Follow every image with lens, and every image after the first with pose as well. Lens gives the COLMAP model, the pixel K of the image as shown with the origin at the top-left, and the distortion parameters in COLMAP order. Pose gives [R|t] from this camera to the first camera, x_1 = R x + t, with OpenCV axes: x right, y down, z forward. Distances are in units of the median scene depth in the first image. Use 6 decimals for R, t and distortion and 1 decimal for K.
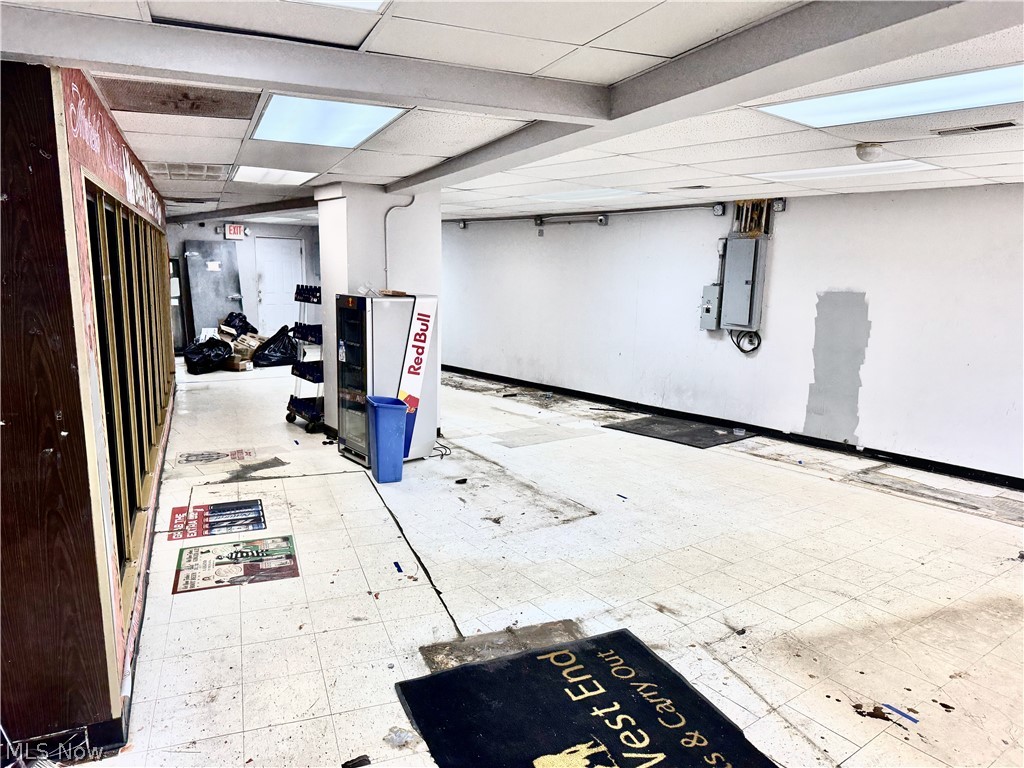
lens RADIAL K [[711.3, 0, 514.9], [0, 711.3, 385.4], [0, 0, 1]] dist [0.061658, -0.096677]
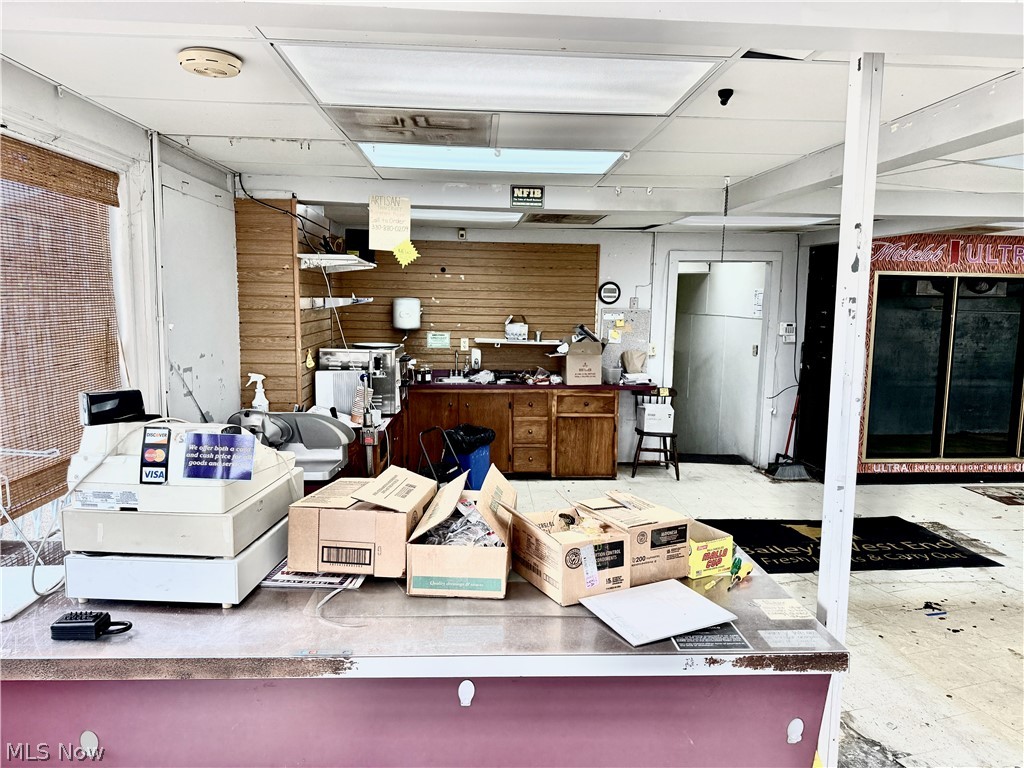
lens RADIAL K [[708.2, 0, 510.6], [0, 708.2, 380.1], [0, 0, 1]] dist [0.062718, -0.067841]
pose [[-0.319102, 0.081112, -0.944243, 0.987295], [-0.178114, 0.973444, 0.143813, -0.021507], [0.930833, 0.214074, -0.296180, 0.253484]]
